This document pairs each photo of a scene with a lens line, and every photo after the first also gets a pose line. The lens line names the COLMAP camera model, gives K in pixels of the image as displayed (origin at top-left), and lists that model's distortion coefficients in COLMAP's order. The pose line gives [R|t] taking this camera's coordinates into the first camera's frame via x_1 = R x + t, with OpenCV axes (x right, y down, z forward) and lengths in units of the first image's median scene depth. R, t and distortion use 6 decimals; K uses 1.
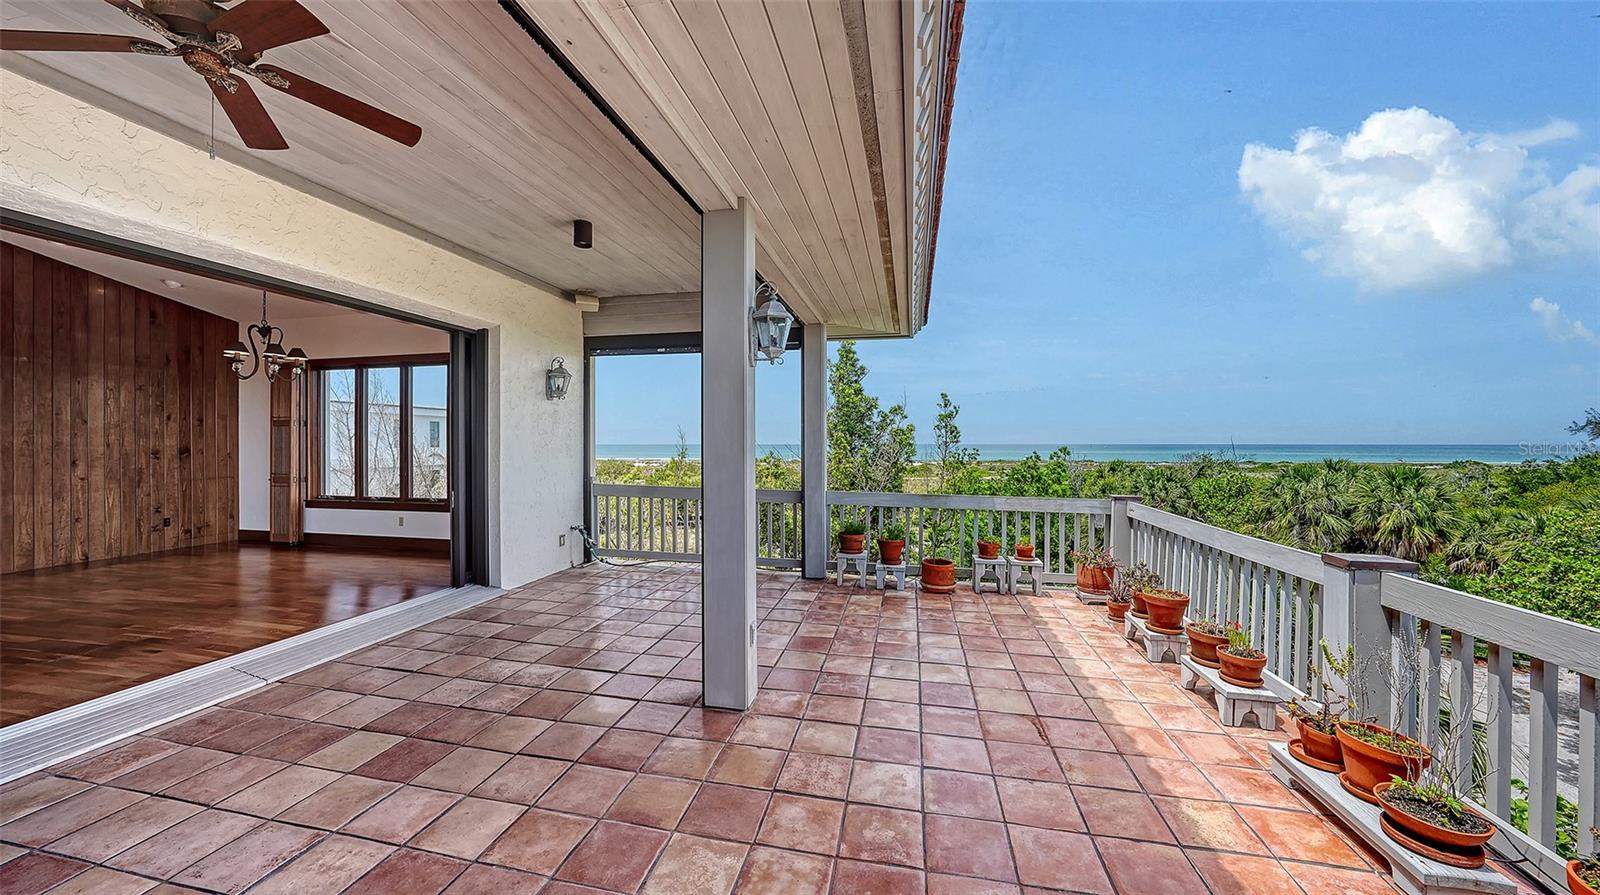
lens RADIAL K [[553.2, 0, 792.7], [0, 553.2, 451.6], [0, 0, 1]] dist [-0.011862, 0.000518]
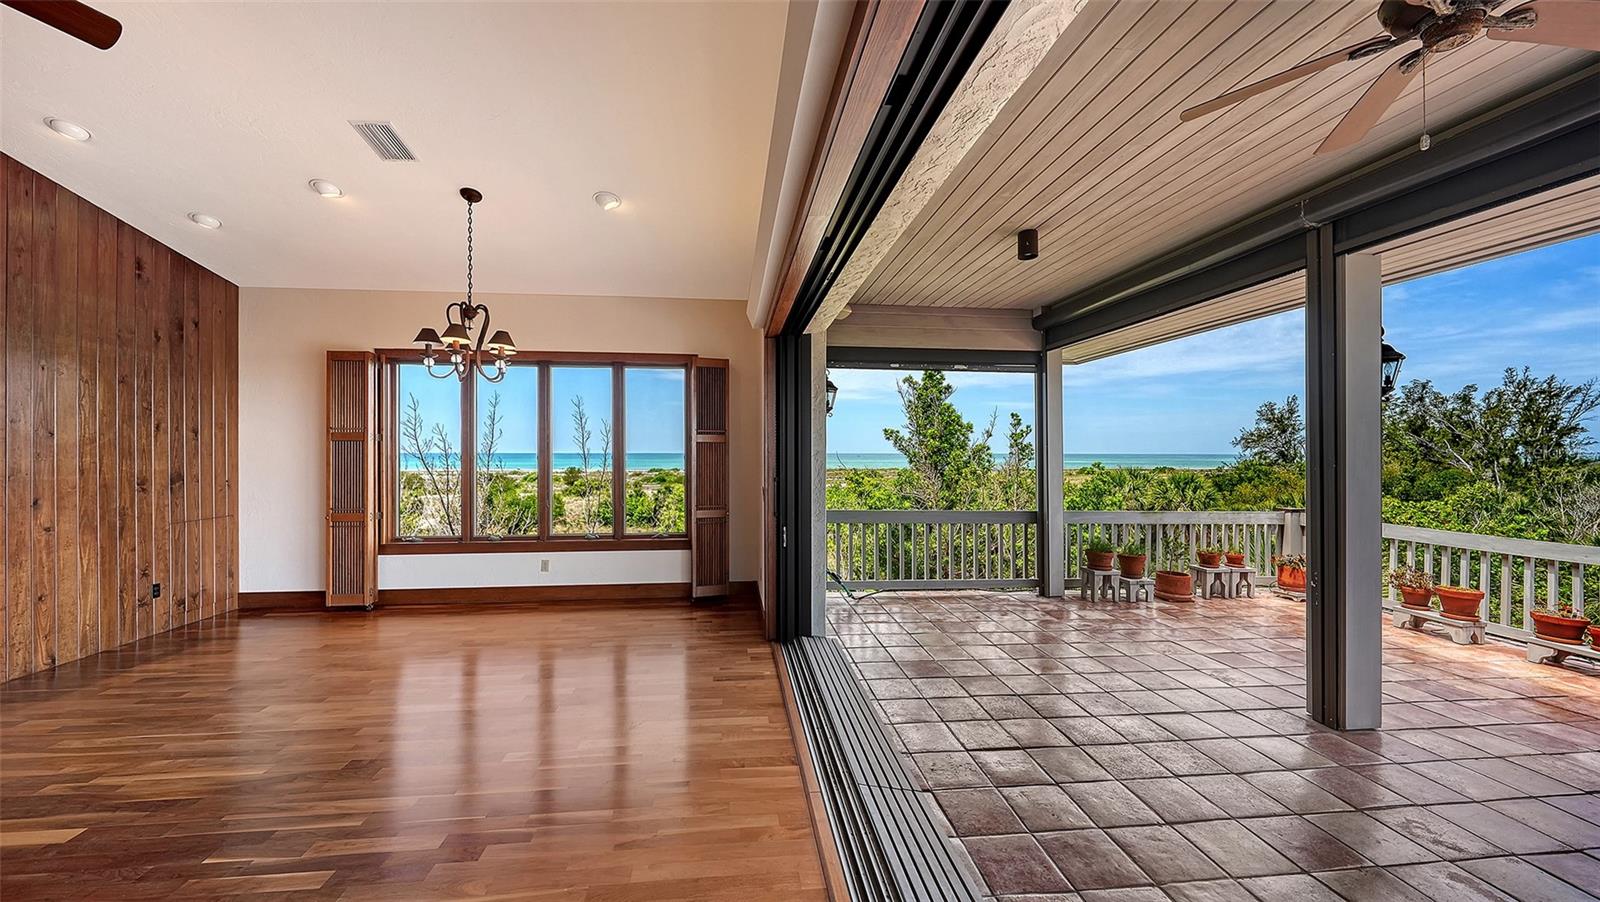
lens RADIAL K [[566.0, 0, 777.8], [0, 566.0, 456.3], [0, 0, 1]] dist [0.001007, -0.000835]
pose [[0.949227, -0.000005, 0.314591, -0.671424], [0.001992, 0.999980, -0.005996, -0.022614], [-0.314585, 0.006318, 0.949208, 0.141138]]
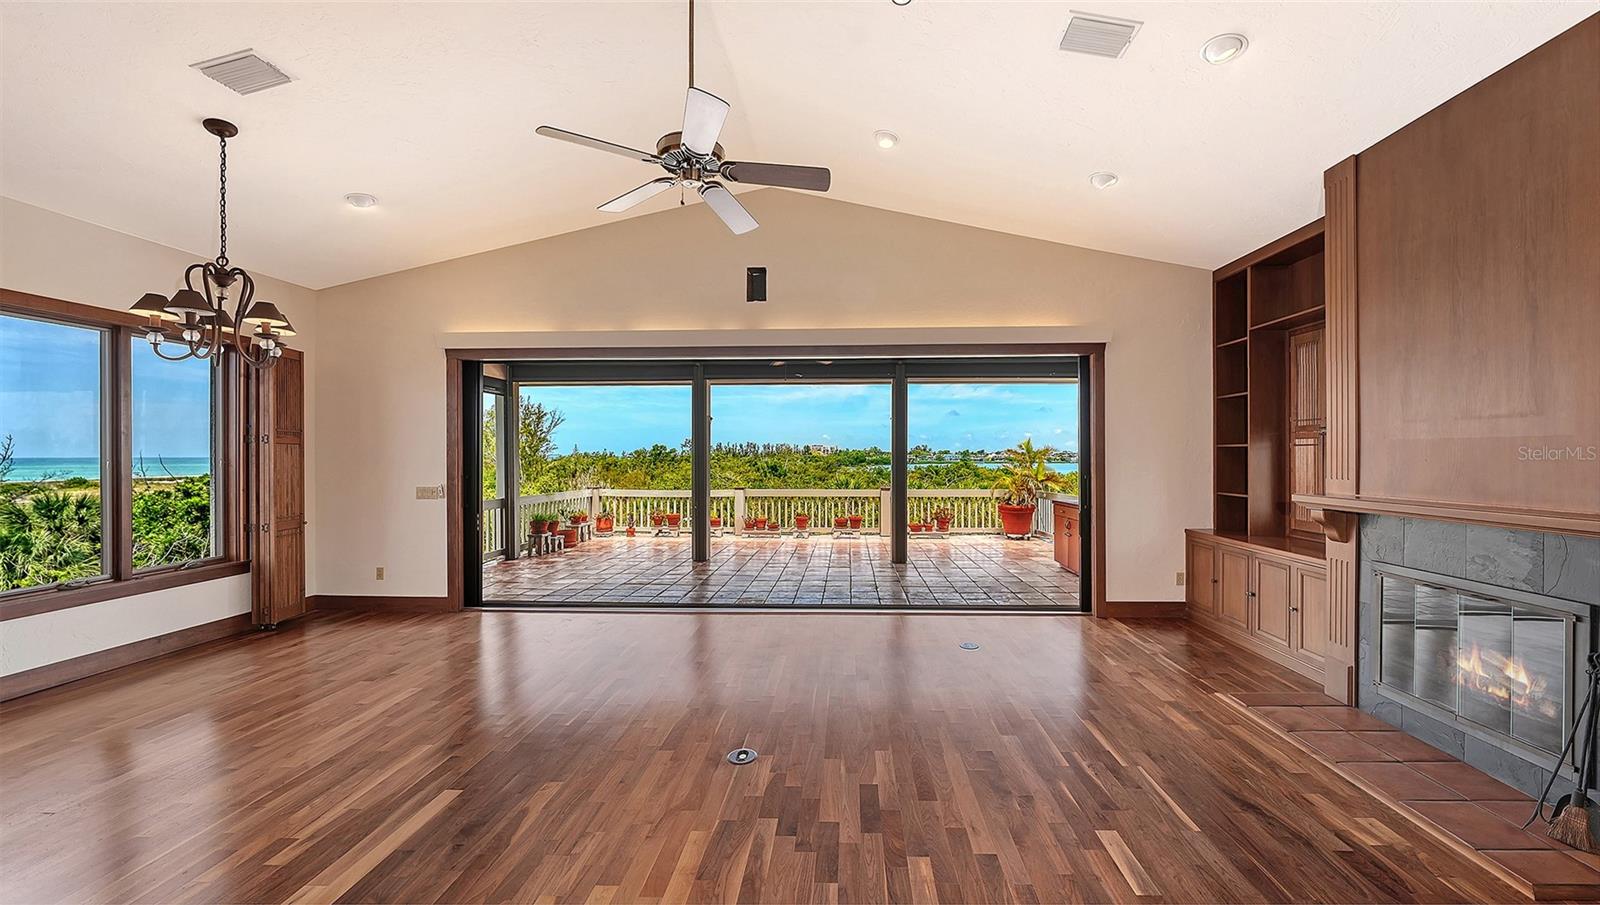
lens RADIAL K [[568.9, 0, 840.2], [0, 568.9, 457.1], [0, 0, 1]] dist [0.000535, 0.000026]
pose [[-0.197656, -0.002194, 0.980269, -1.364516], [0.014138, 0.999887, 0.005089, -0.027428], [-0.980170, 0.014865, -0.197602, 0.394244]]
